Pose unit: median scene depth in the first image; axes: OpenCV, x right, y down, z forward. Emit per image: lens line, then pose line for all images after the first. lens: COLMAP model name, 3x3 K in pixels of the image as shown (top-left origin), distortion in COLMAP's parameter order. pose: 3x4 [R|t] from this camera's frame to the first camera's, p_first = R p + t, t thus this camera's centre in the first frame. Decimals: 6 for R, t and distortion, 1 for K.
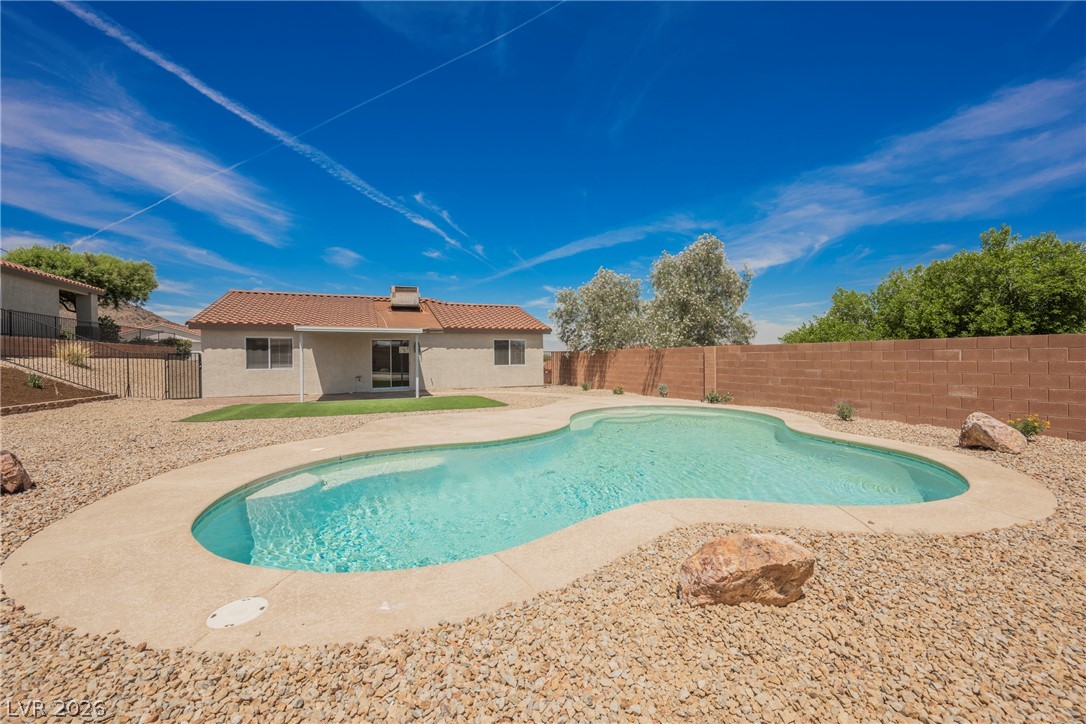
lens RADIAL K [[433.9, 0, 544.6], [0, 433.9, 367.3], [0, 0, 1]] dist [0.000320, -0.000120]
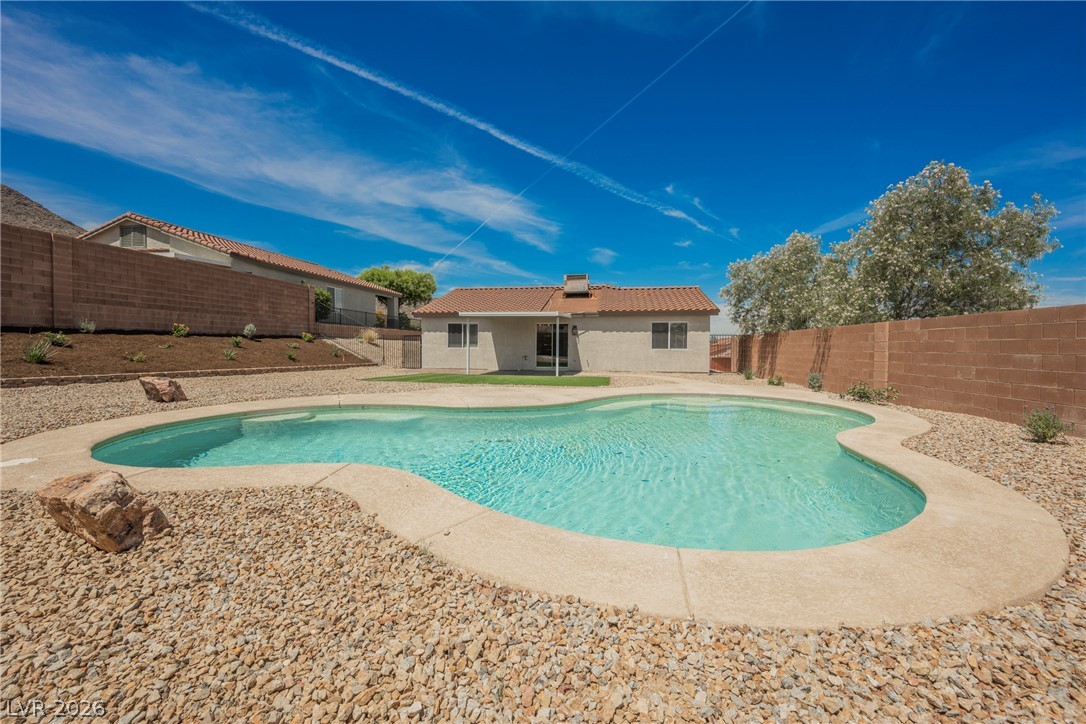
lens RADIAL K [[420.9, 0, 543.0], [0, 420.9, 362.0], [0, 0, 1]] dist [-0.000031, -0.000108]
pose [[0.837652, 0.032565, -0.545233, 0.160448], [-0.024626, 0.999458, 0.021861, 0.008301], [0.545649, -0.004885, 0.837999, 0.068130]]
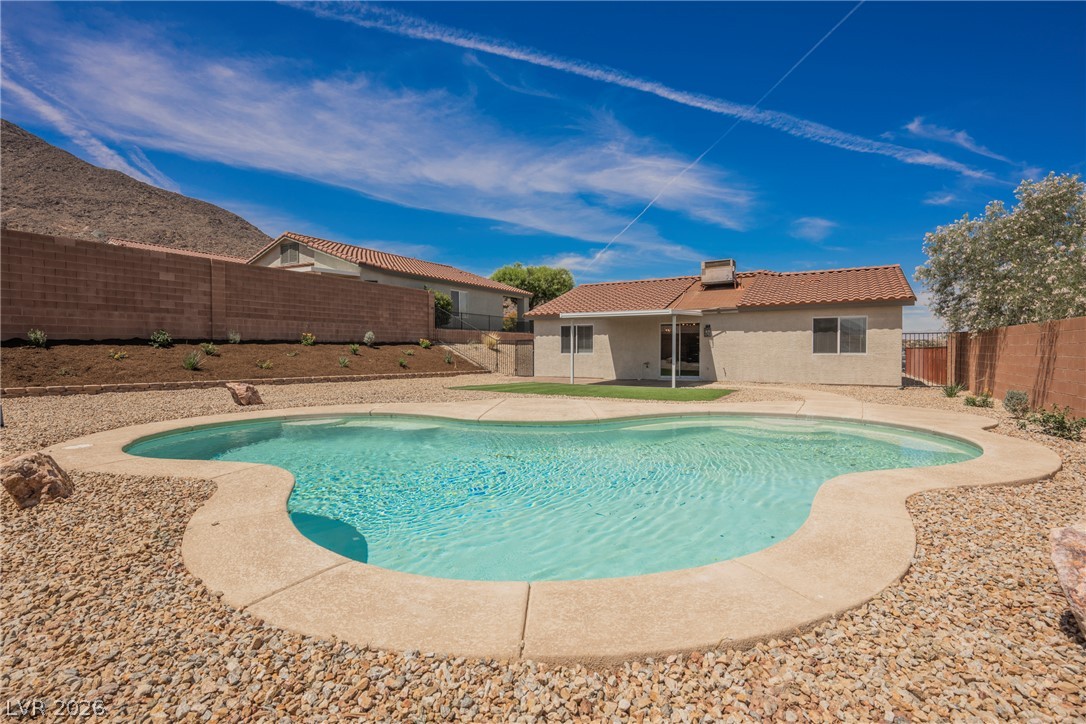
lens RADIAL K [[501.7, 0, 552.4], [0, 501.7, 365.2], [0, 0, 1]] dist [0.002006, 0.000015]
pose [[0.607216, 0.029922, -0.793973, 0.238091], [-0.019741, 0.999550, 0.022571, 0.003982], [0.794292, 0.001969, 0.607534, 0.119023]]
